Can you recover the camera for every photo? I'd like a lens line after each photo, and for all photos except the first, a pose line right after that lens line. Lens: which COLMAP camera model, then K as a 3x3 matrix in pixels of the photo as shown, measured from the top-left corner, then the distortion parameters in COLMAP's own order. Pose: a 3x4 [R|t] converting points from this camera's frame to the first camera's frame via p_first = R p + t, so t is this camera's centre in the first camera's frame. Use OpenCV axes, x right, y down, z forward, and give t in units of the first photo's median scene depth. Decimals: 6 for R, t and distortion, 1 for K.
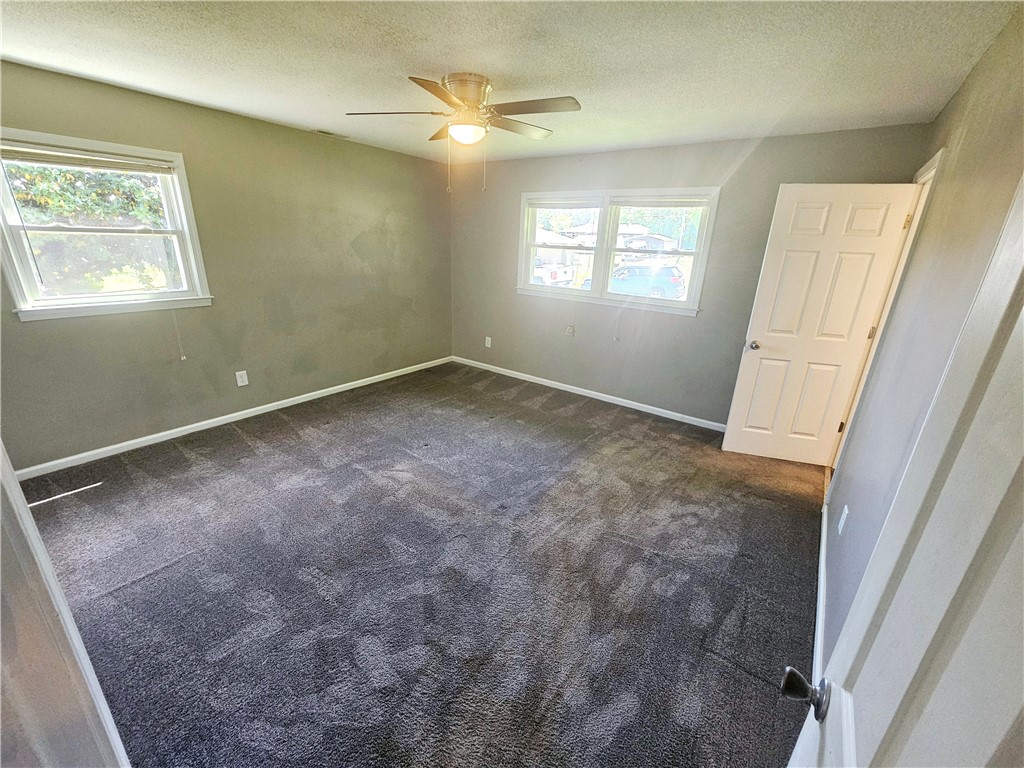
lens RADIAL K [[421.5, 0, 509.9], [0, 421.5, 386.5], [0, 0, 1]] dist [0.000327, 0.000124]
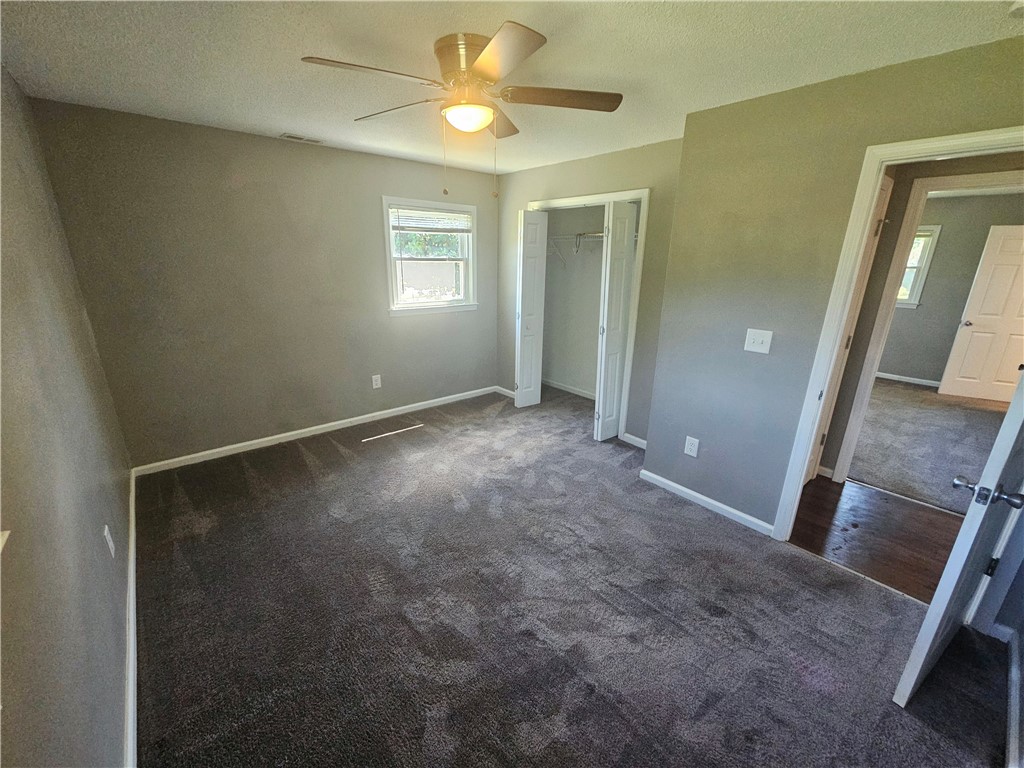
lens RADIAL K [[421.5, 0, 513.3], [0, 421.5, 382.8], [0, 0, 1]] dist [0.000327, 0.000124]
pose [[0.972546, 0.041024, -0.229065, -0.582913], [-0.050649, 0.998057, -0.036298, 0.219891], [0.227130, 0.046903, 0.972734, -0.757924]]
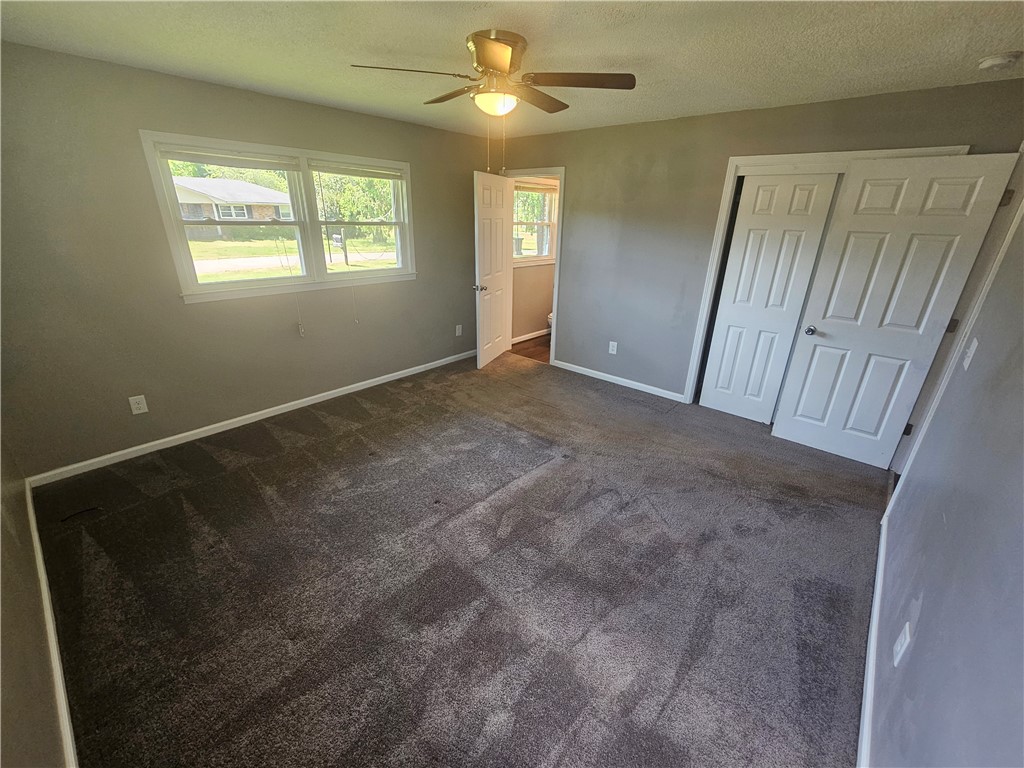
lens RADIAL K [[421.5, 0, 512.3], [0, 421.5, 385.8], [0, 0, 1]] dist [0.000327, 0.000124]
pose [[0.095405, -0.409619, 0.907254, -0.655266], [0.312555, 0.877646, 0.363383, -0.231630], [-0.945096, 0.248899, 0.211760, 0.549437]]
